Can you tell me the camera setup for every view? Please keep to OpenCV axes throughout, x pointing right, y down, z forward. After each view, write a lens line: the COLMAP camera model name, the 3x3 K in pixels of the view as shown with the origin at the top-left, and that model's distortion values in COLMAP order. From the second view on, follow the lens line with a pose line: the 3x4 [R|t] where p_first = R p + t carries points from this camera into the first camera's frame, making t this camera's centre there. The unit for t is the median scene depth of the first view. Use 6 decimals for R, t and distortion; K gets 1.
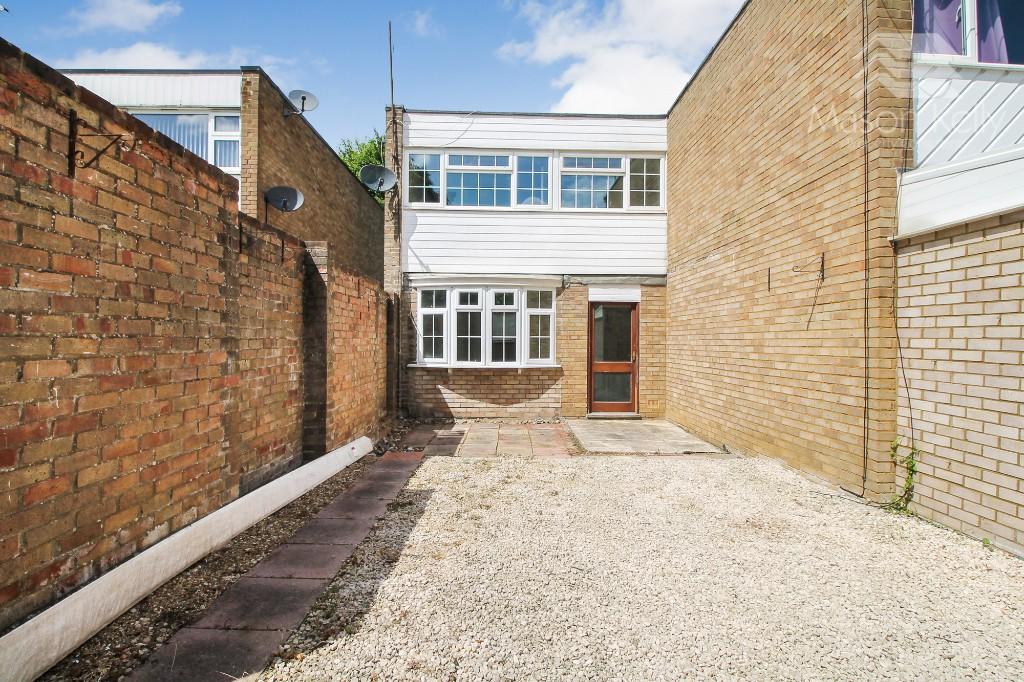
lens RADIAL K [[474.5, 0, 511.9], [0, 474.5, 338.5], [0, 0, 1]] dist [-0.002695, -0.000474]
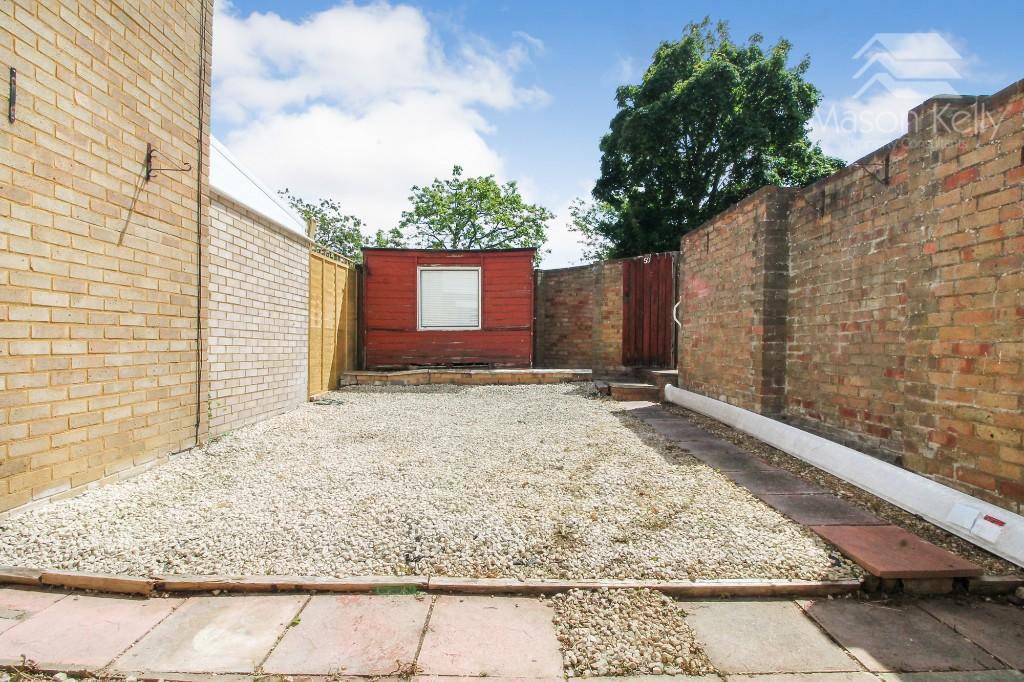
lens RADIAL K [[474.5, 0, 511.8], [0, 474.5, 340.7], [0, 0, 1]] dist [-0.002695, -0.000474]
pose [[-0.999682, -0.023904, 0.007972, 0.108114], [-0.023992, 0.999649, -0.011223, 0.114409], [-0.007701, -0.011411, -0.999905, 1.795935]]
